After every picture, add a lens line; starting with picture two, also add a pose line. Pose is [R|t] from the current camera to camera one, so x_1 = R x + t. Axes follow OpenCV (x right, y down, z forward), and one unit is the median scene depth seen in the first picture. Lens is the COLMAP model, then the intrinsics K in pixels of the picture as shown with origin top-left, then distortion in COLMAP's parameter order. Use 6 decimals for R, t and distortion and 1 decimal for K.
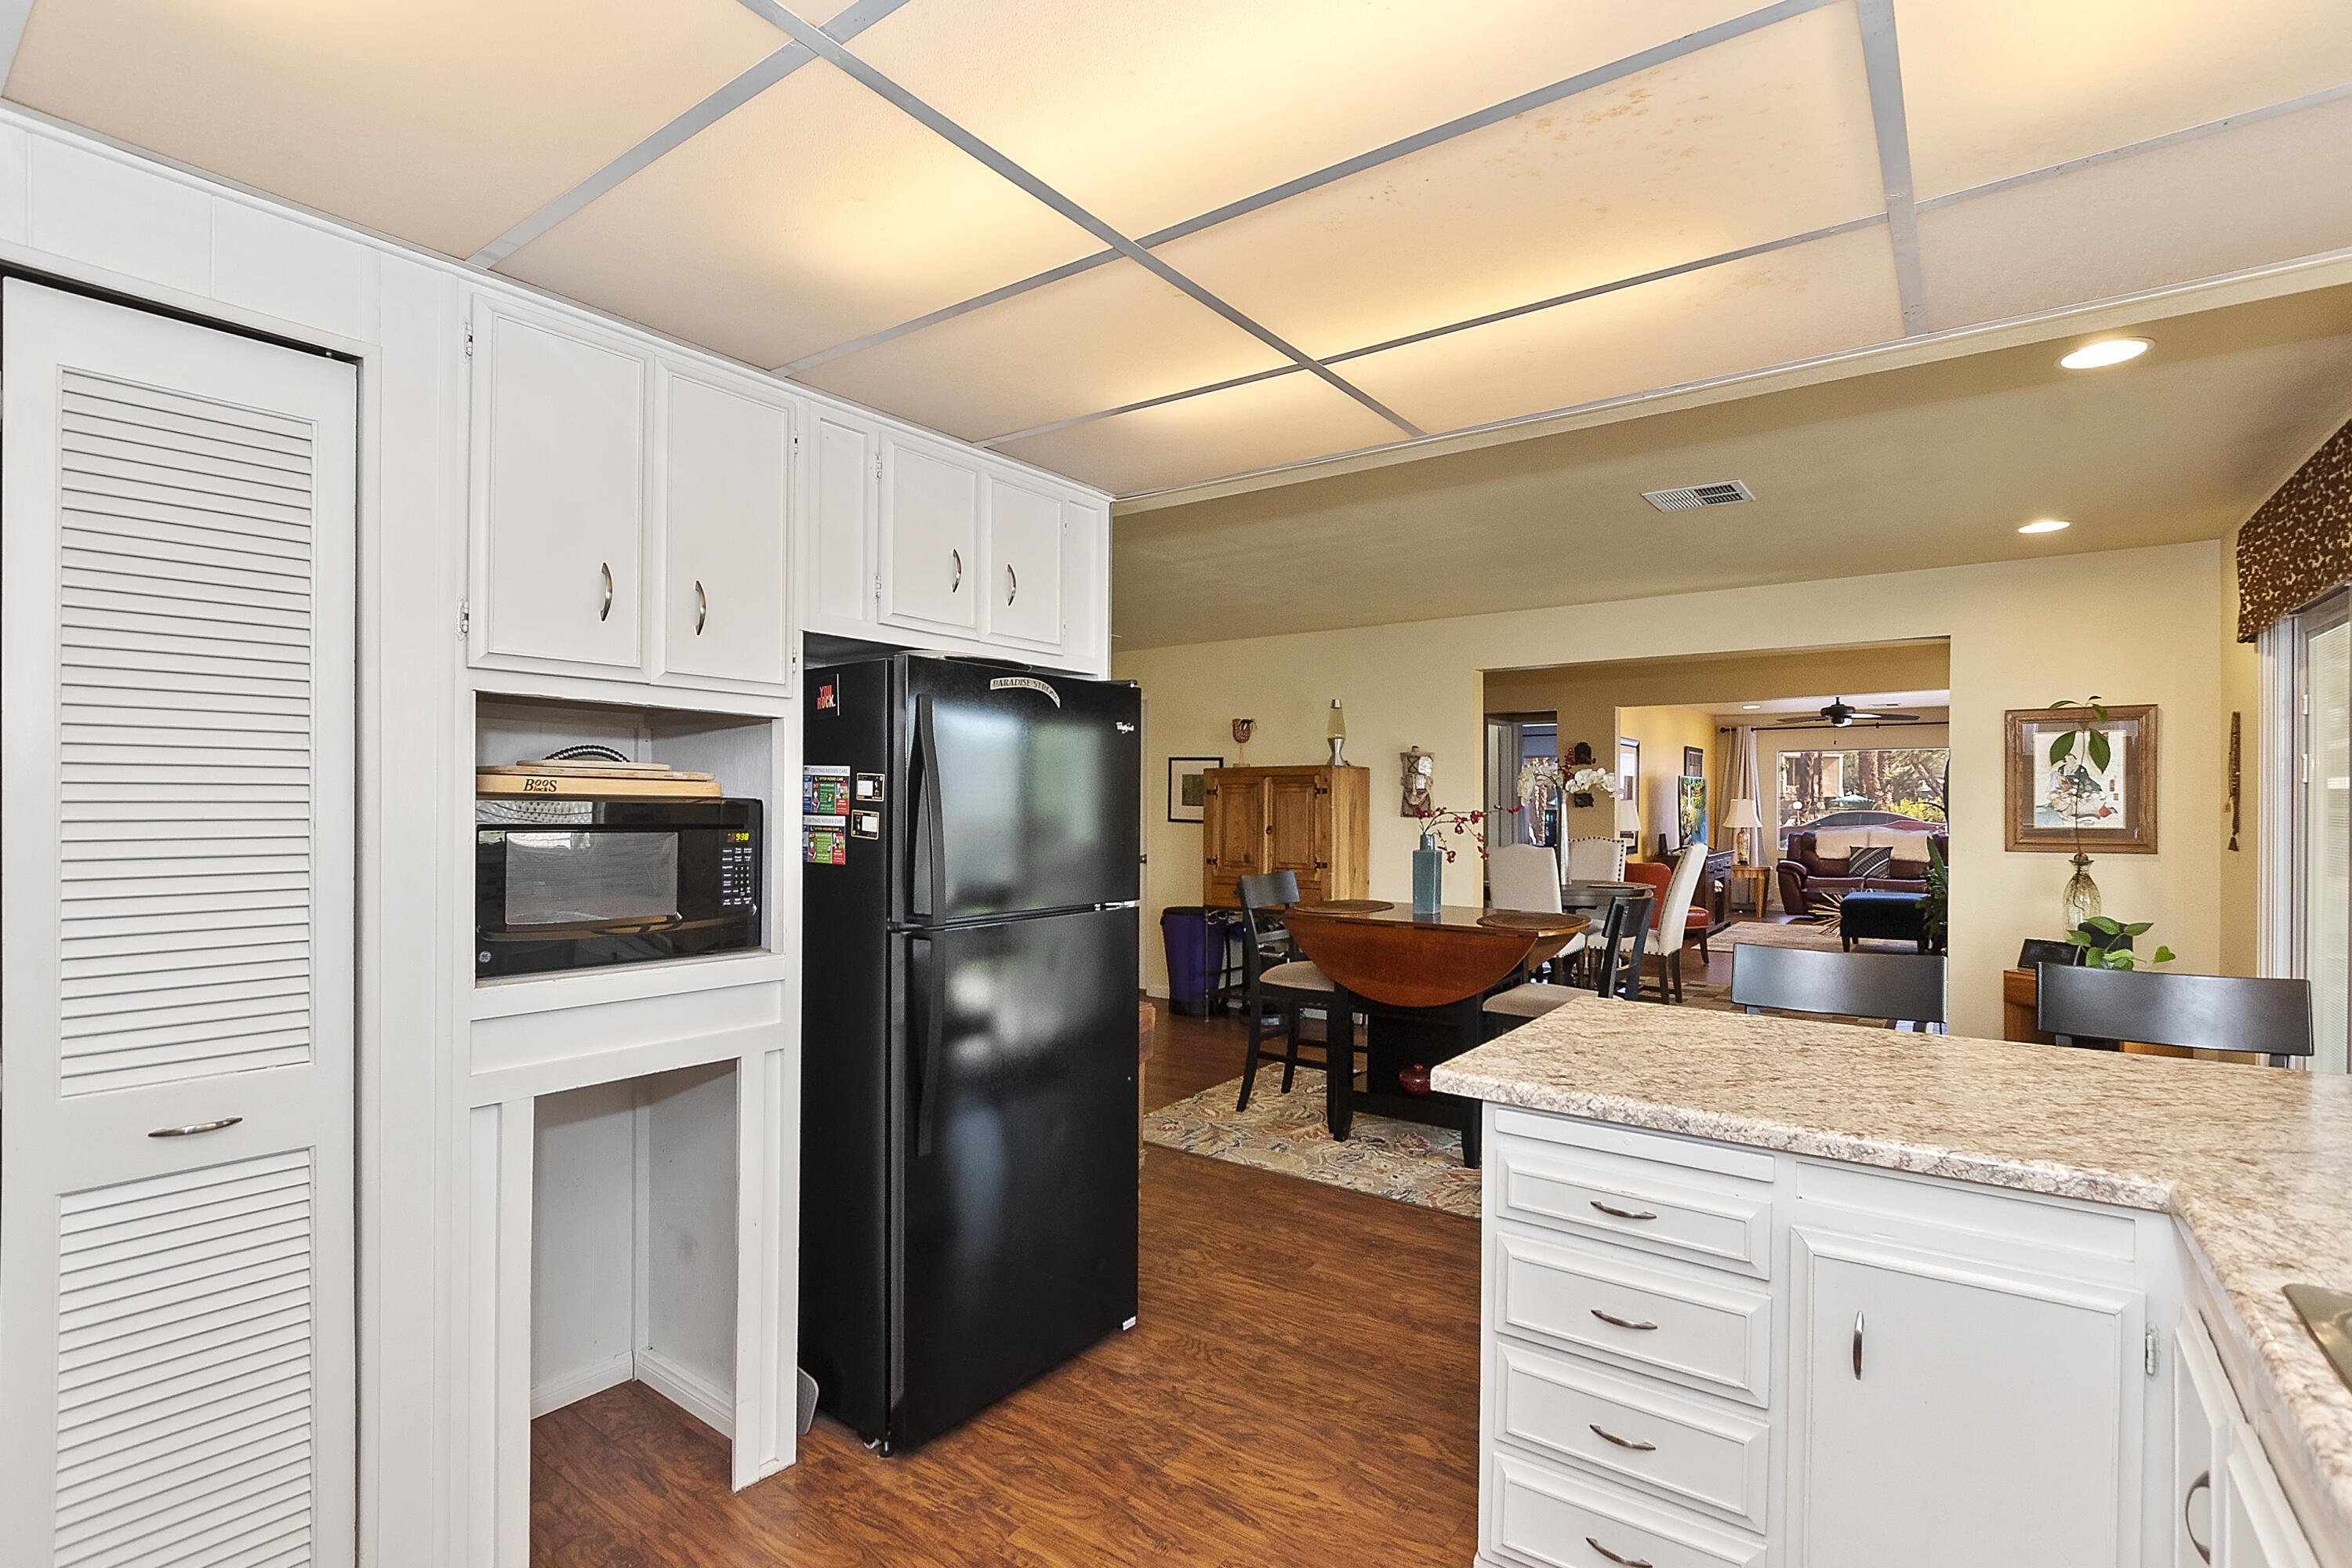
lens RADIAL K [[1085.6, 0, 1195.9], [0, 1085.6, 805.0], [0, 0, 1]] dist [-0.005587, -0.000285]
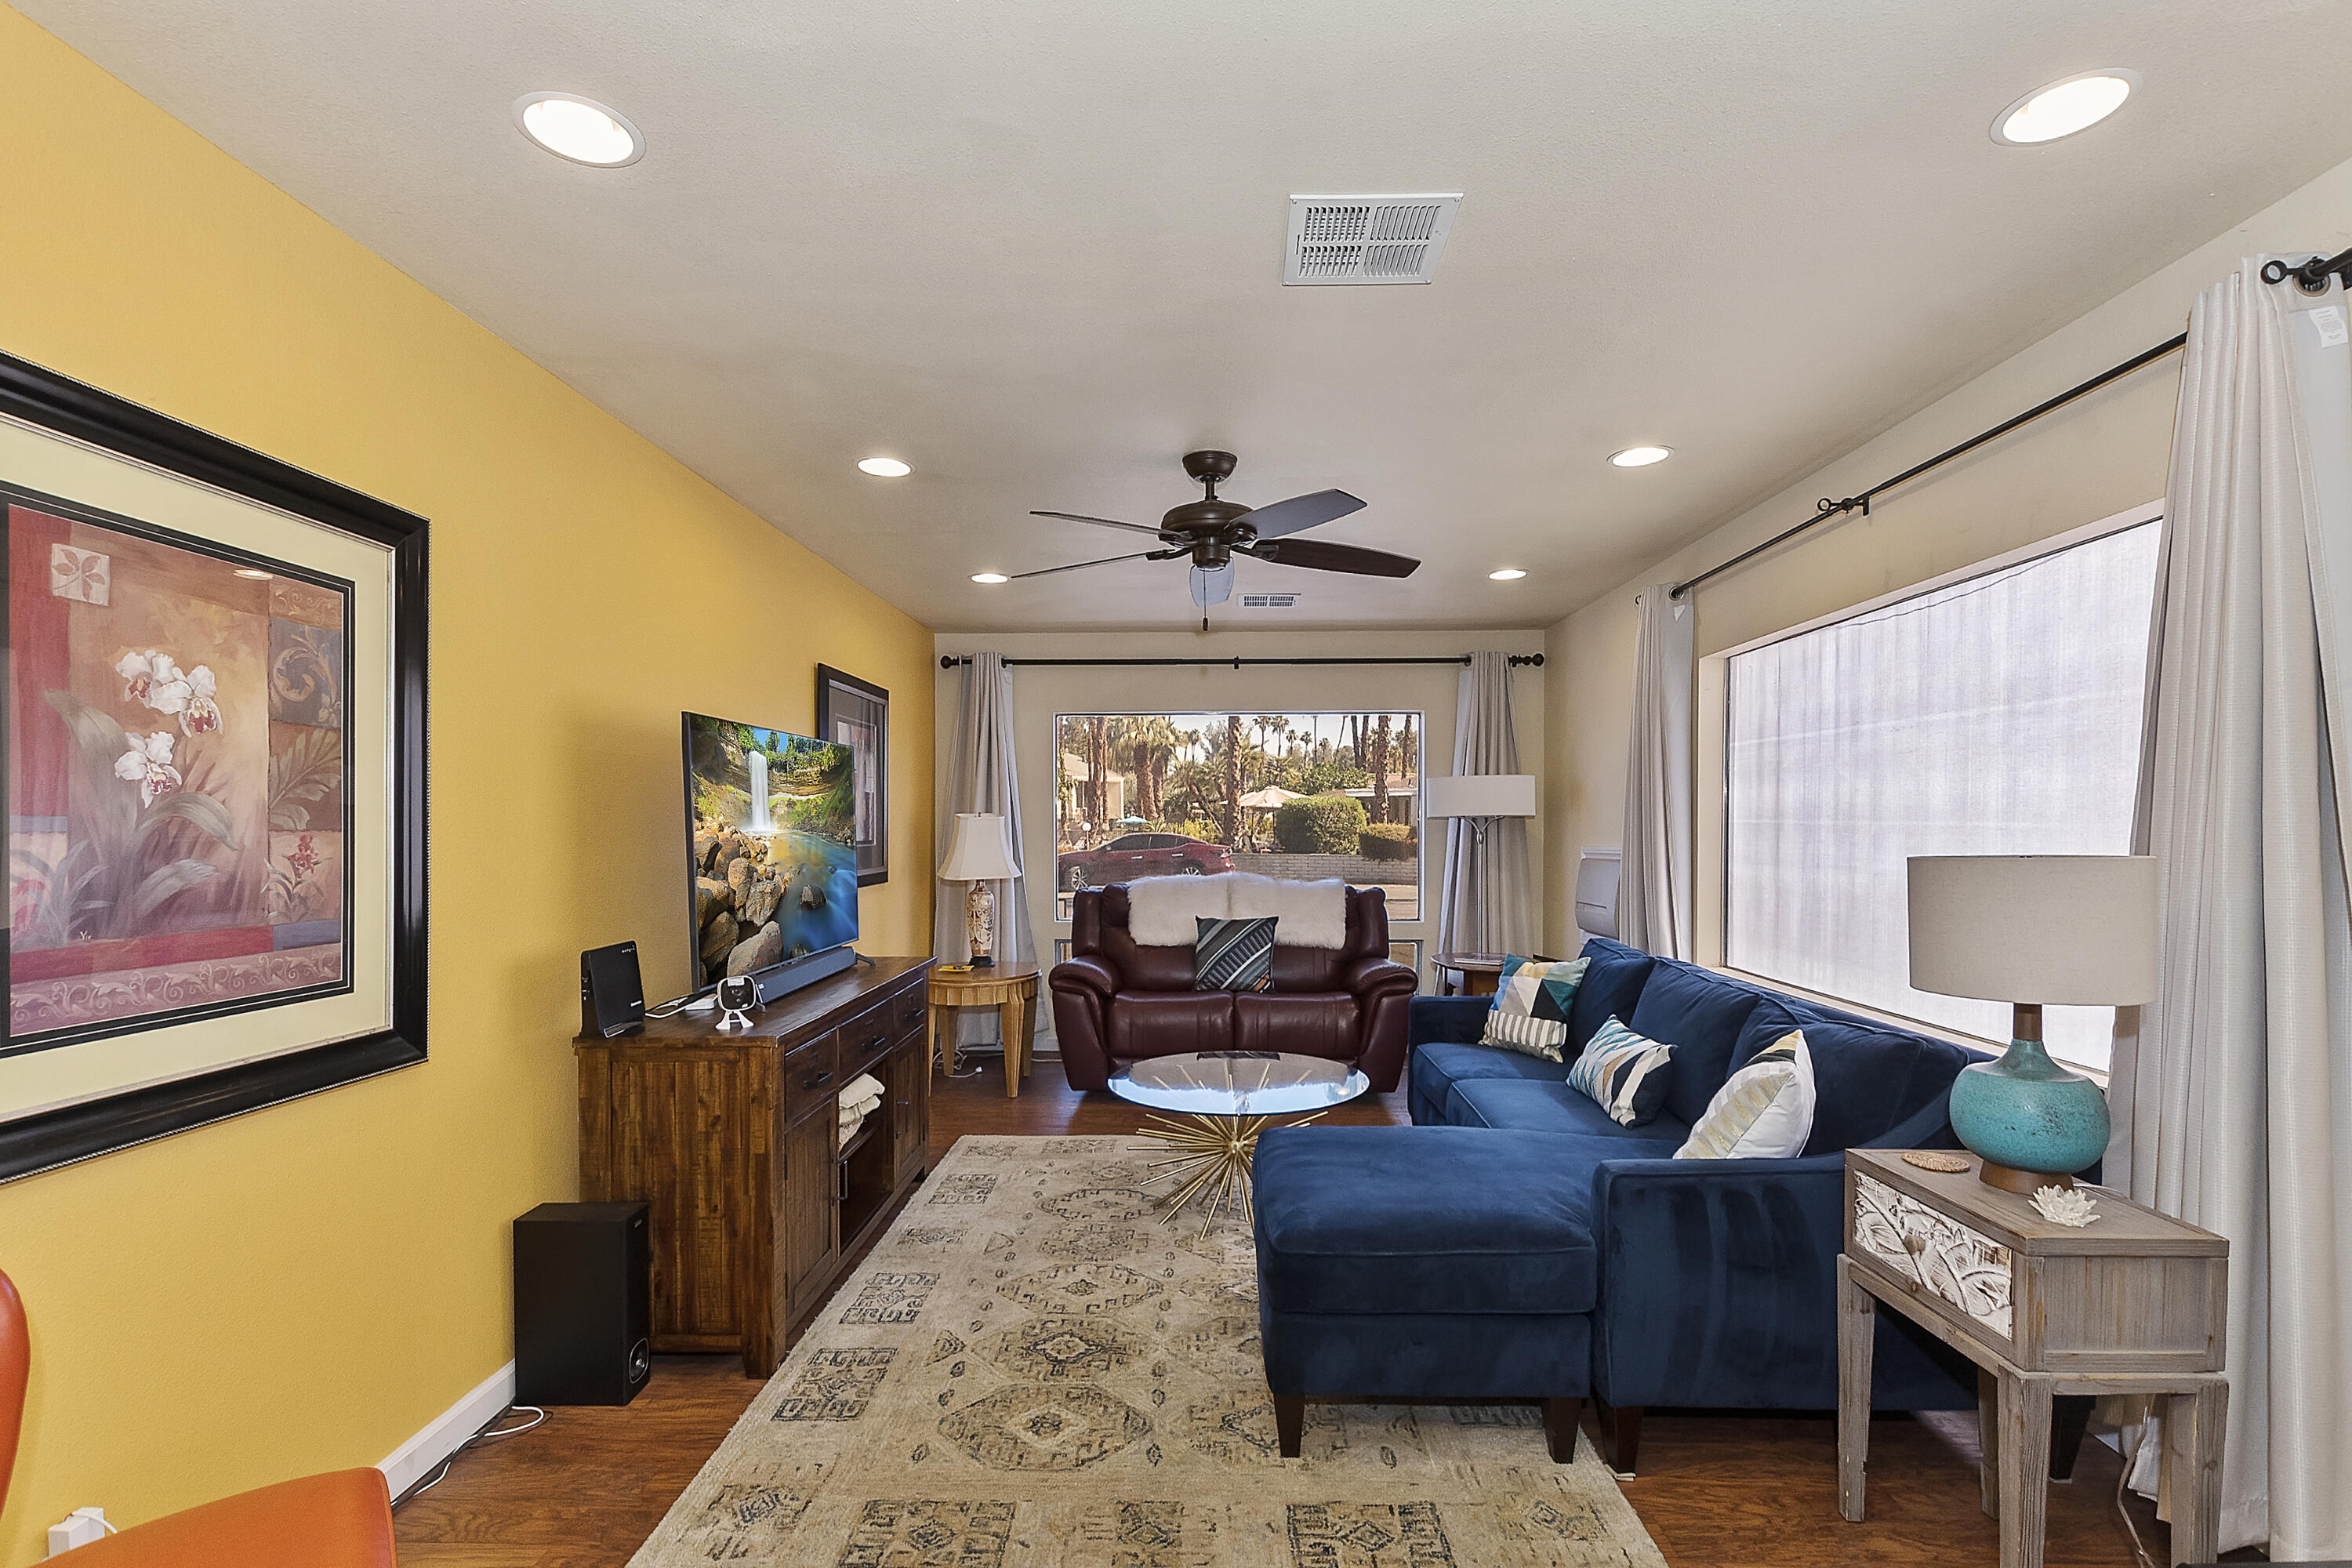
lens RADIAL K [[1077.7, 0, 1149.2], [0, 1077.7, 835.6], [0, 0, 1]] dist [0.003791, -0.003273]
pose [[0.843964, -0.008920, 0.536325, 0.343645], [0.005141, 0.999950, 0.008541, 0.000532], [-0.536374, -0.004451, 0.843968, 0.625707]]
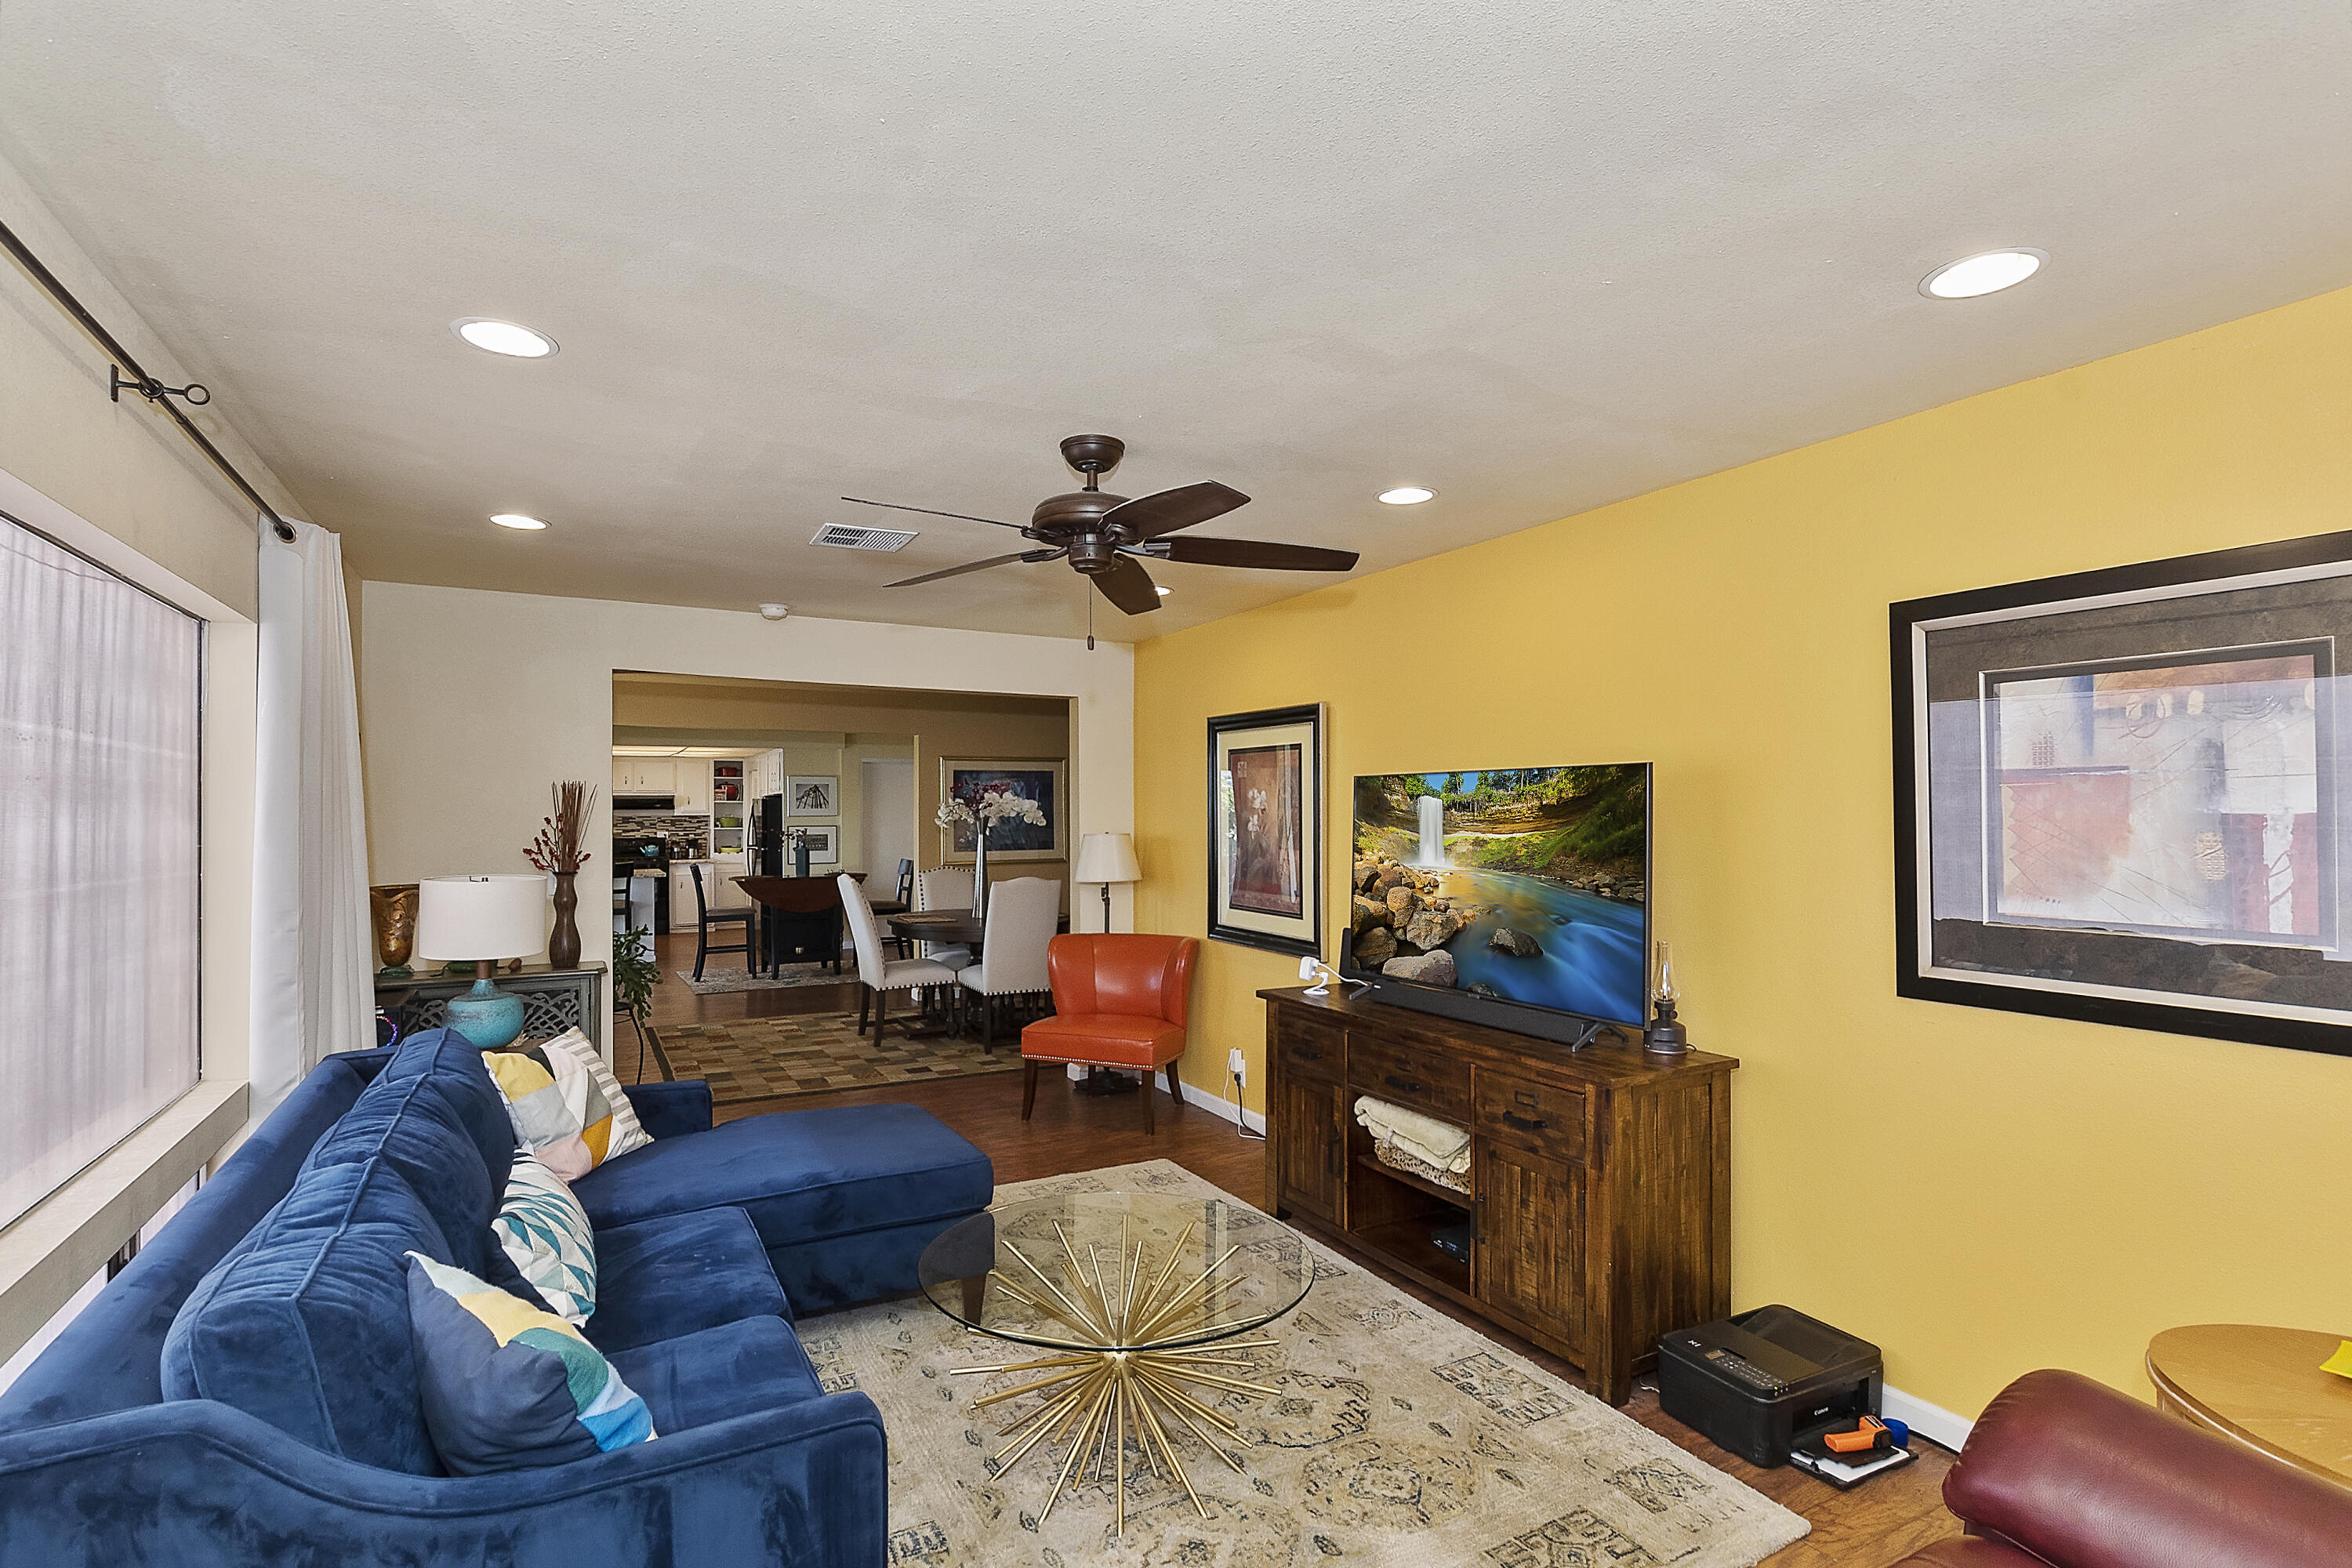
lens RADIAL K [[1077.7, 0, 1163.7], [0, 1077.7, 808.6], [0, 0, 1]] dist [0.003791, -0.003273]
pose [[-0.422506, -0.002474, -0.906357, 0.693370], [-0.002004, 0.999996, -0.001796, -0.013592], [0.906358, 0.001058, -0.422509, 0.946494]]
